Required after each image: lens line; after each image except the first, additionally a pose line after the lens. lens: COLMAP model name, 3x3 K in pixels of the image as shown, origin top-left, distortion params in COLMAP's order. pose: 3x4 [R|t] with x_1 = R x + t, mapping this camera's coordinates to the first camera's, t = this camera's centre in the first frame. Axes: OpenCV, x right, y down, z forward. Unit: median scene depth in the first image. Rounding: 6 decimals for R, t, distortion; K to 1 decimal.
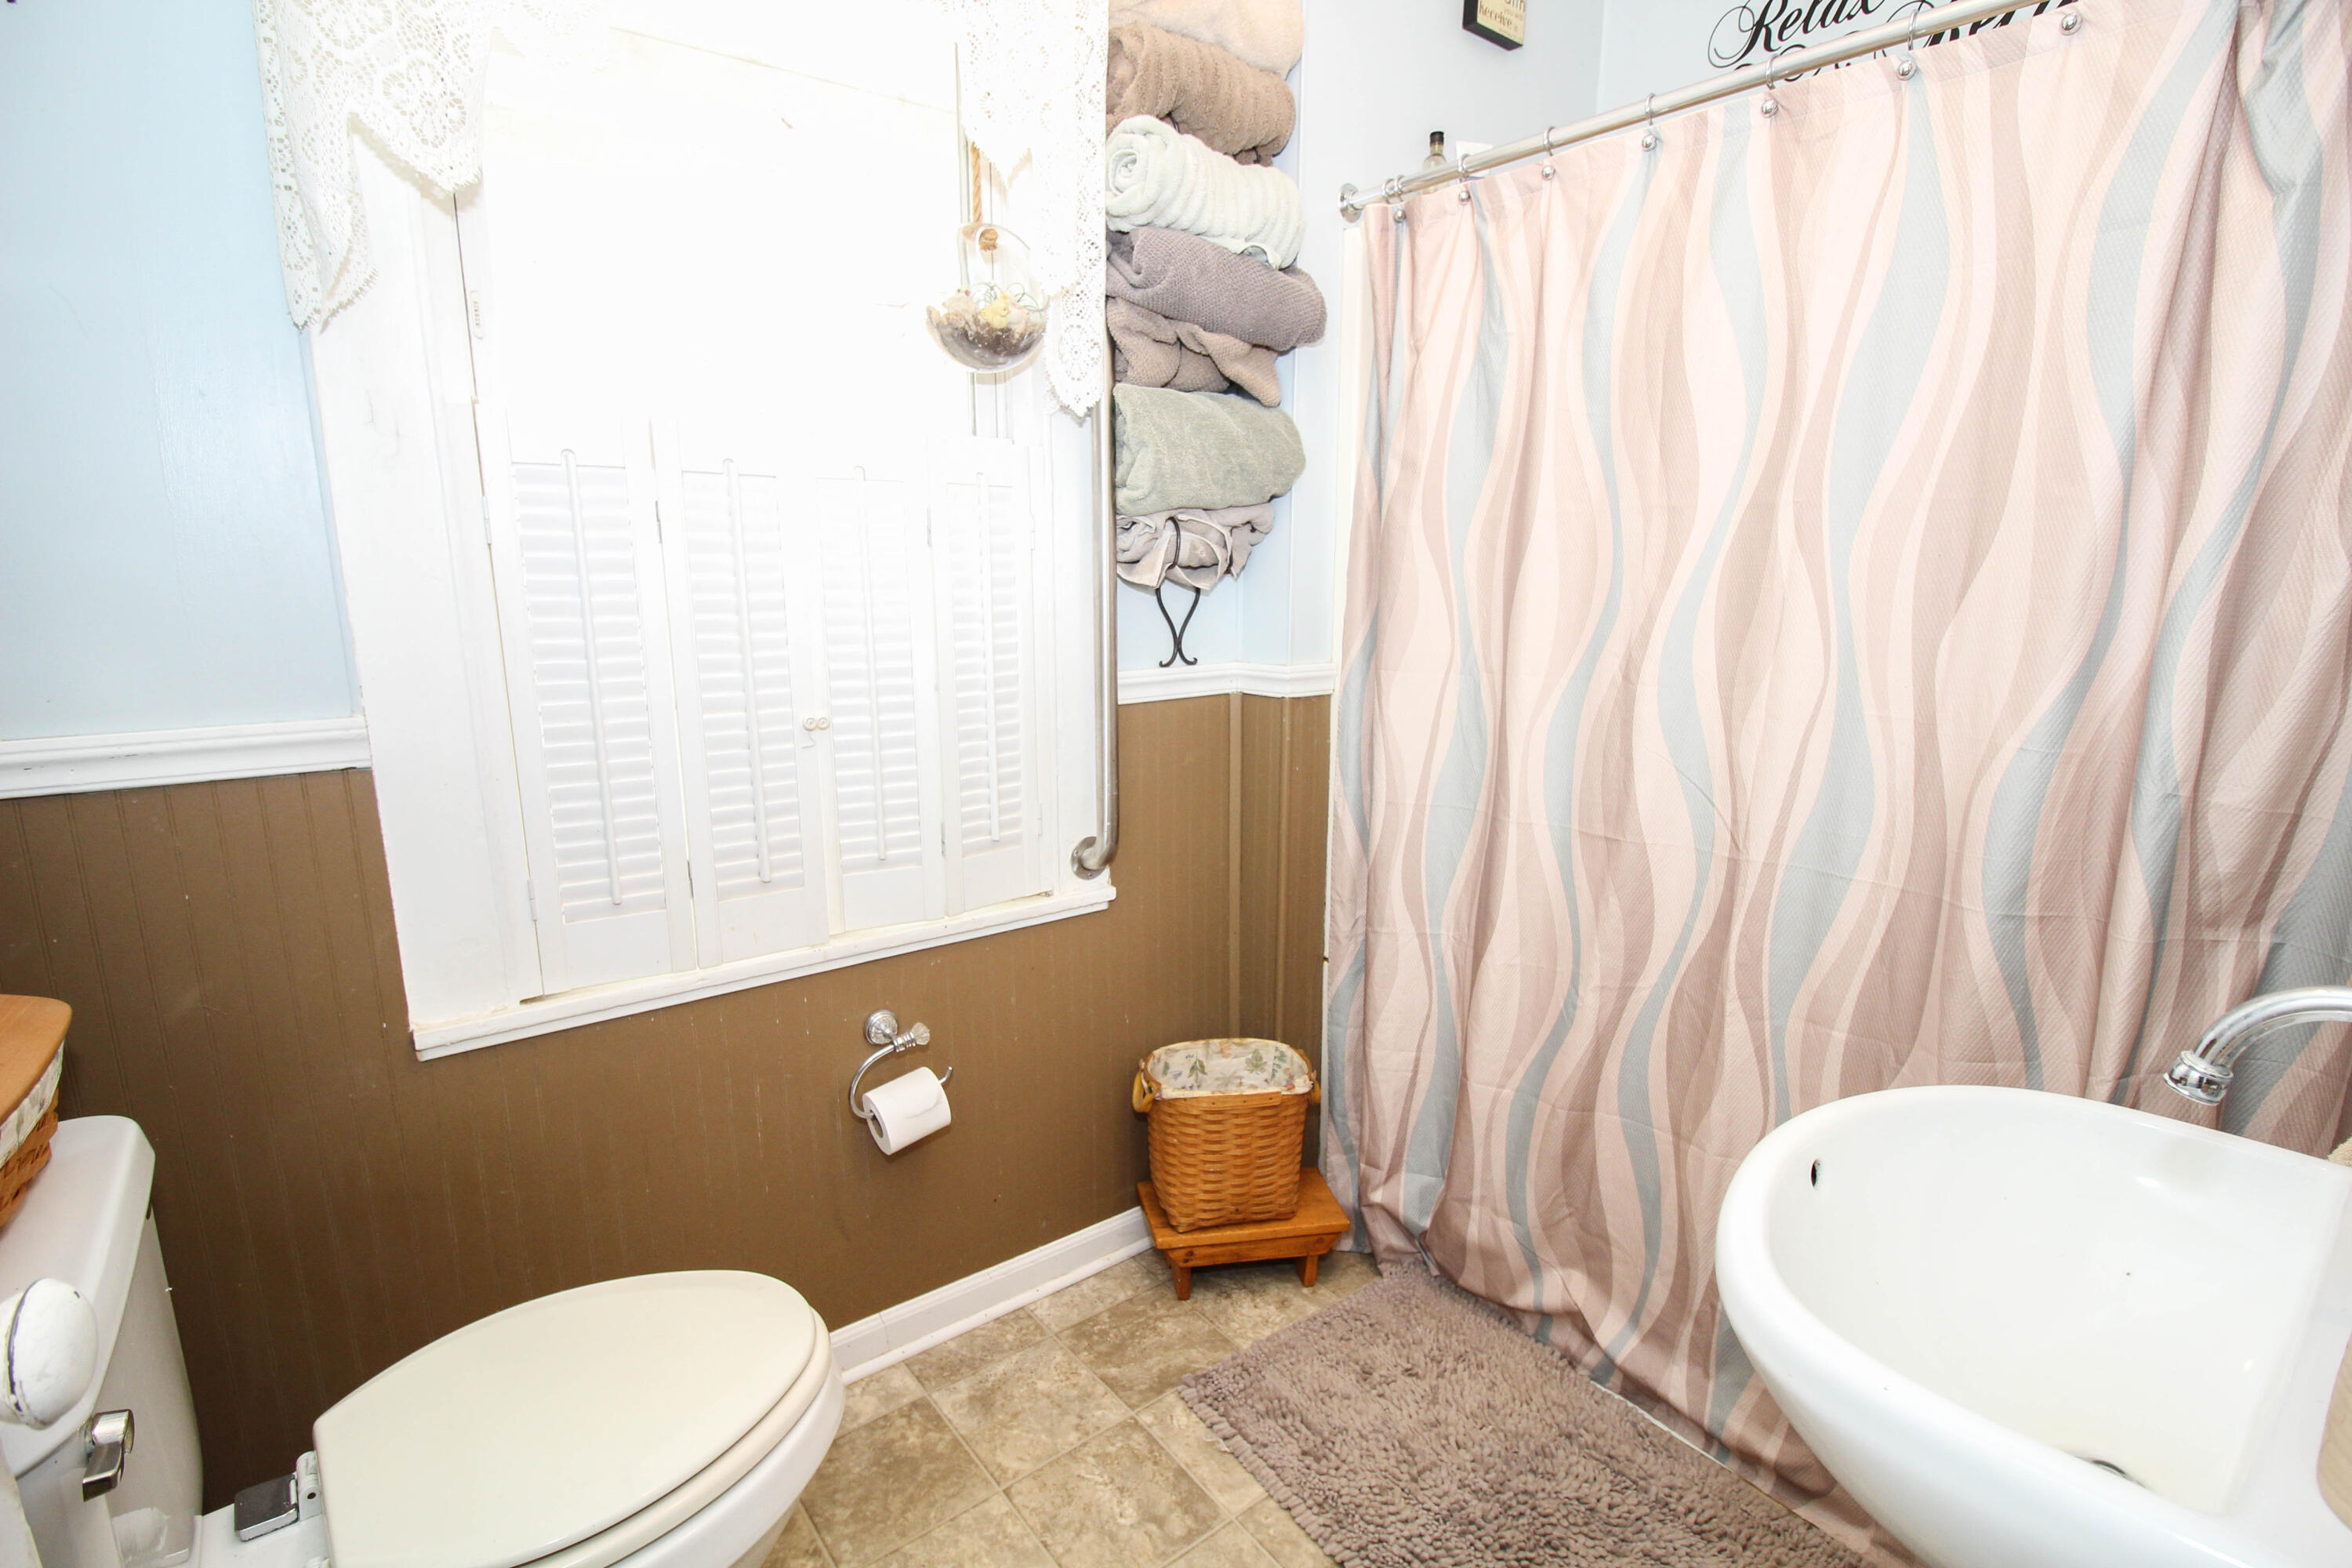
lens RADIAL K [[1087.4, 0, 1168.2], [0, 1087.4, 781.6], [0, 0, 1]] dist [-0.018556, -0.003277]
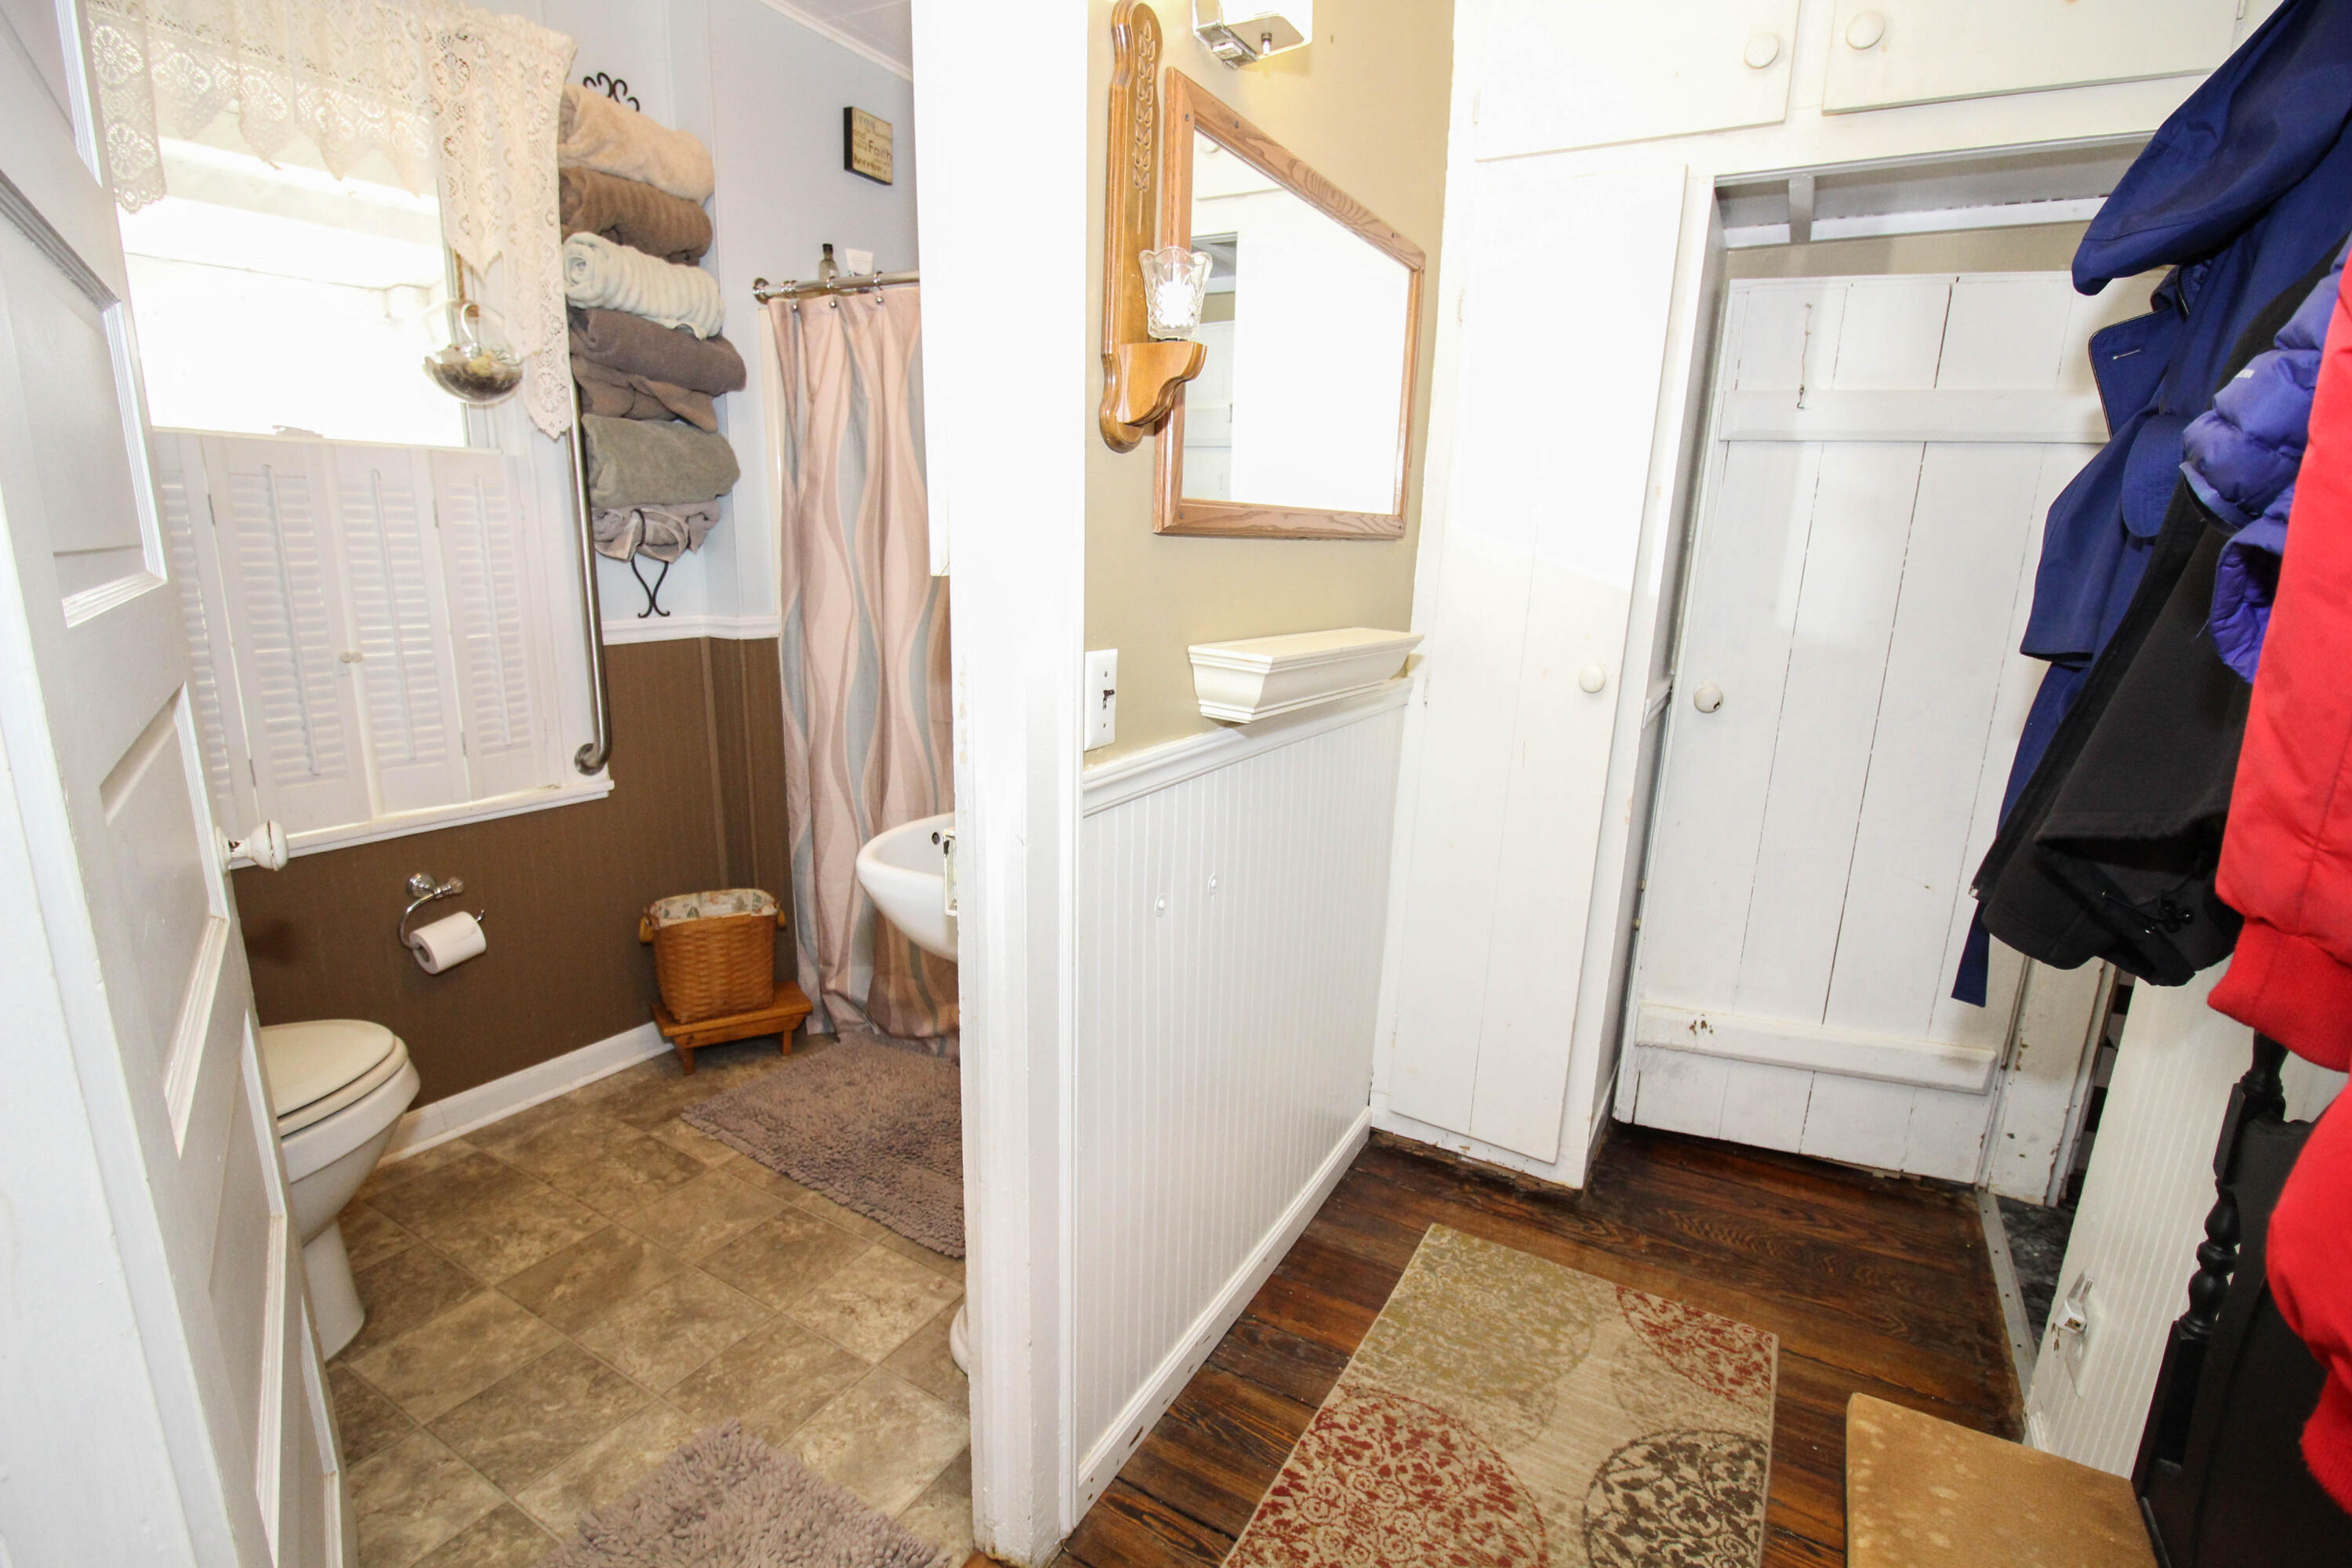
lens RADIAL K [[1087.4, 0, 1194.3], [0, 1087.4, 790.2], [0, 0, 1]] dist [-0.018556, -0.003277]
pose [[0.921229, -0.059546, 0.384437, 0.110524], [0.043865, 0.997813, 0.049438, 0.082314], [-0.386541, -0.028680, 0.921826, -0.582788]]
